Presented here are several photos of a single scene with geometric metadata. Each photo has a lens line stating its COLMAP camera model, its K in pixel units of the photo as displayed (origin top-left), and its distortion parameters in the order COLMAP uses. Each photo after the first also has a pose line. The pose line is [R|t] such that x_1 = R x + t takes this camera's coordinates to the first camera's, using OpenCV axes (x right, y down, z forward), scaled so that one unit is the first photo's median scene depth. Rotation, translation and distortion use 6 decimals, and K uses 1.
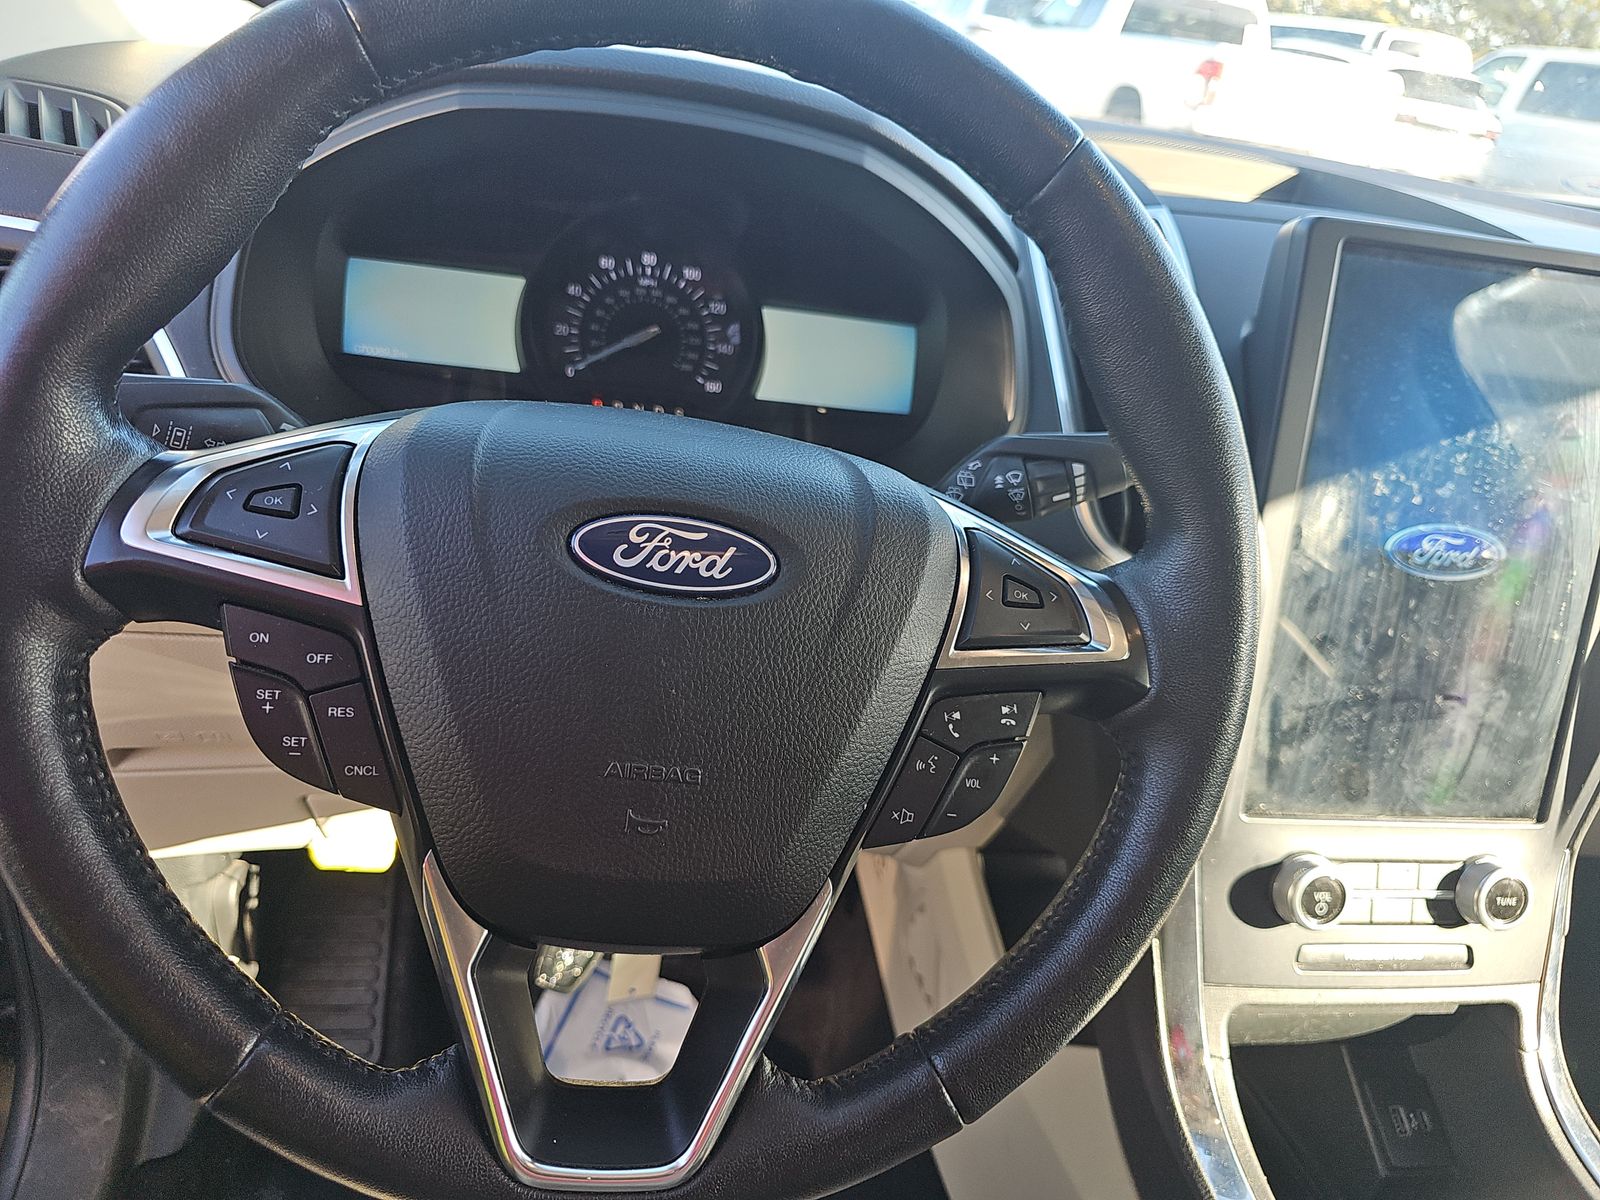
lens RADIAL K [[1123.9, 0, 800.0], [0, 1123.9, 600.0], [0, 0, 1]] dist [-0.001017, -0.001689]
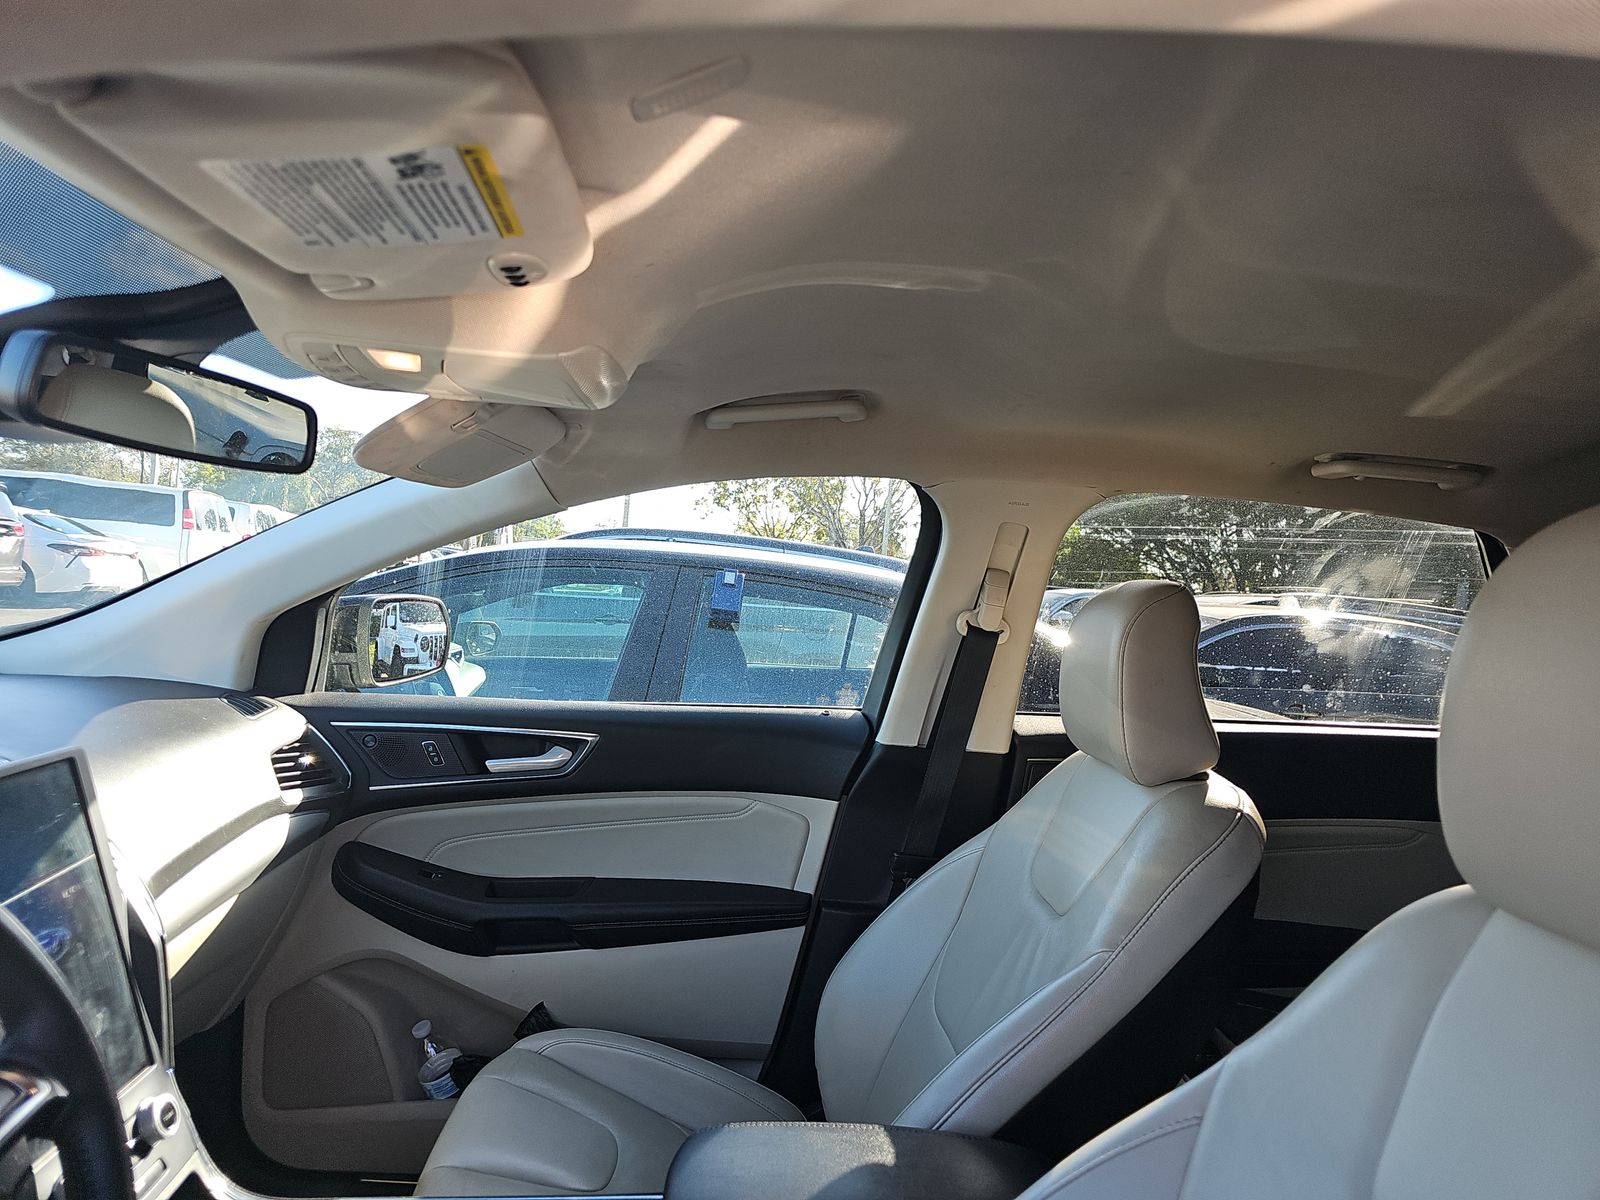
lens RADIAL K [[1082.4, 0, 793.5], [0, 1082.4, 591.9], [0, 0, 1]] dist [0.054518, -0.040113]
pose [[0.122970, -0.176348, 0.976616, -0.703235], [0.412920, 0.903949, 0.111234, -0.229418], [-0.902427, 0.389586, 0.183977, -0.428653]]
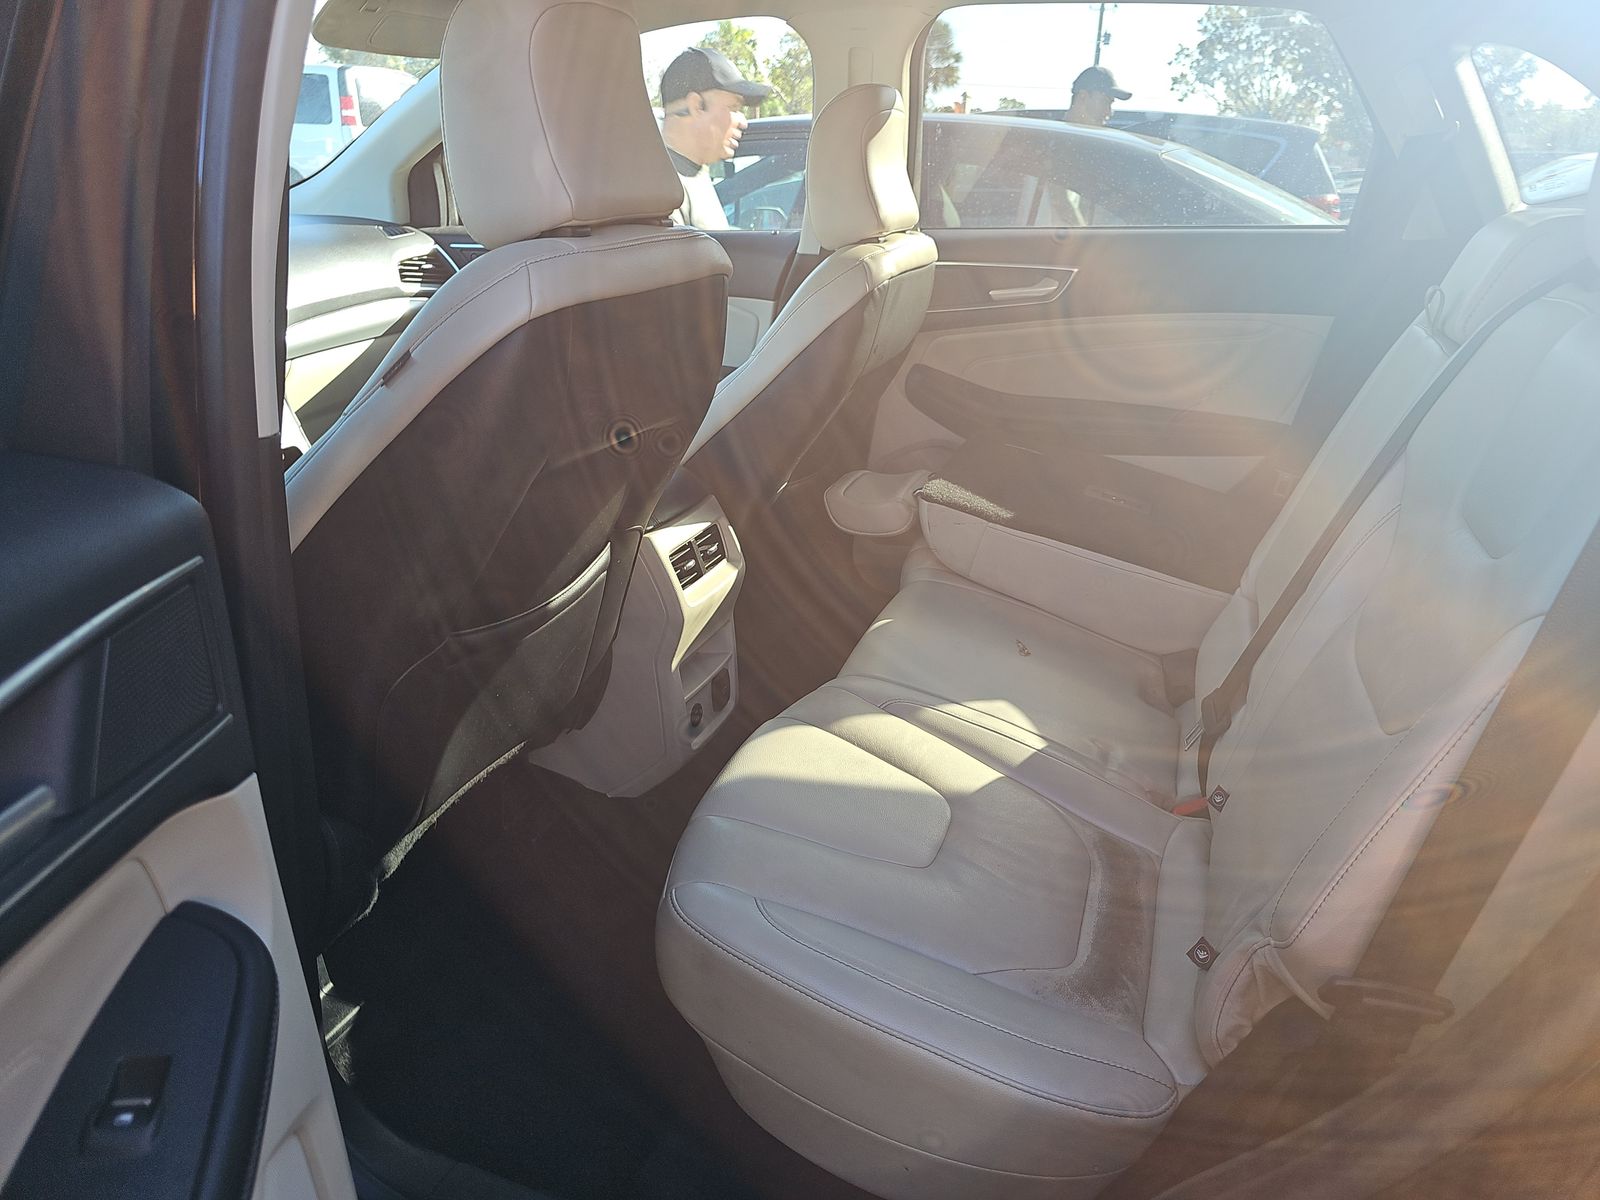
lens RADIAL K [[1082.4, 0, 793.5], [0, 1082.4, 591.9], [0, 0, 1]] dist [0.054518, -0.040113]
pose [[0.513326, -0.459932, 0.724541, -1.131542], [0.460435, 0.860064, 0.219750, 0.719909], [-0.724221, 0.220800, 0.653261, -2.089077]]
